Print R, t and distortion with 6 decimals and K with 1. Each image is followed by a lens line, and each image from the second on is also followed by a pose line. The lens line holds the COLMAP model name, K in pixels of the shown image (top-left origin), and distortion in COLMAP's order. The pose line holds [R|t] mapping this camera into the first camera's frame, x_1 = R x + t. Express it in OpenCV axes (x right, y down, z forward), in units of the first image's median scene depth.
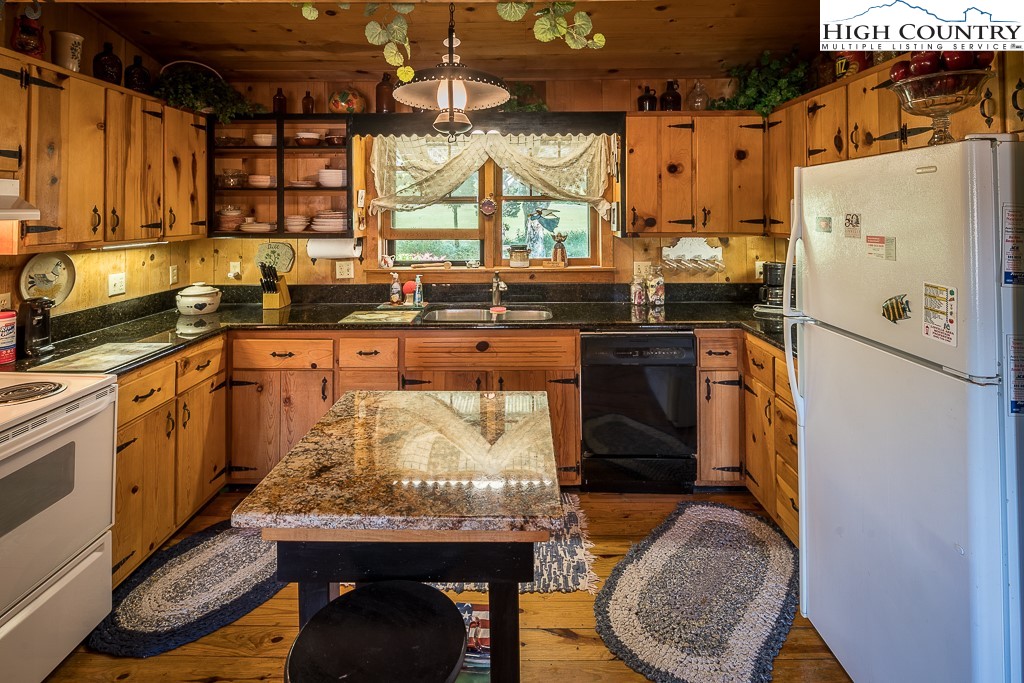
lens RADIAL K [[500.2, 0, 509.4], [0, 500.2, 201.6], [0, 0, 1]] dist [0.002674, 0.000109]
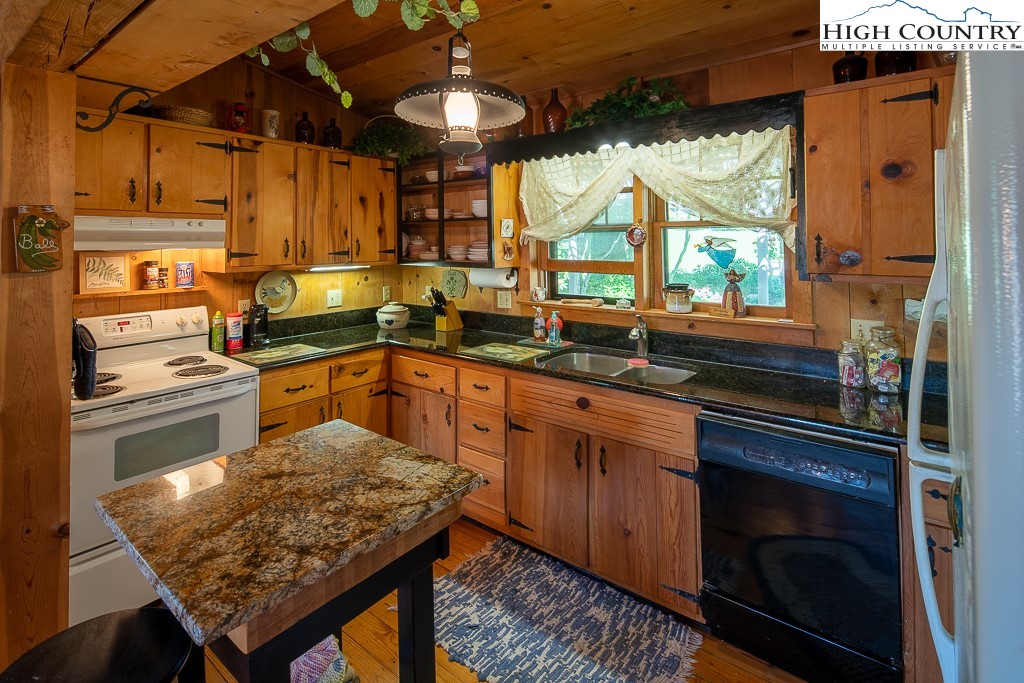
lens RADIAL K [[507.0, 0, 508.2], [0, 507.0, 228.5], [0, 0, 1]] dist [0.000941, -0.000452]
pose [[0.787337, -0.016014, -0.616315, 0.340538], [0.015161, 0.999863, -0.006612, 0.001497], [0.616337, -0.004139, 0.787472, 0.234735]]
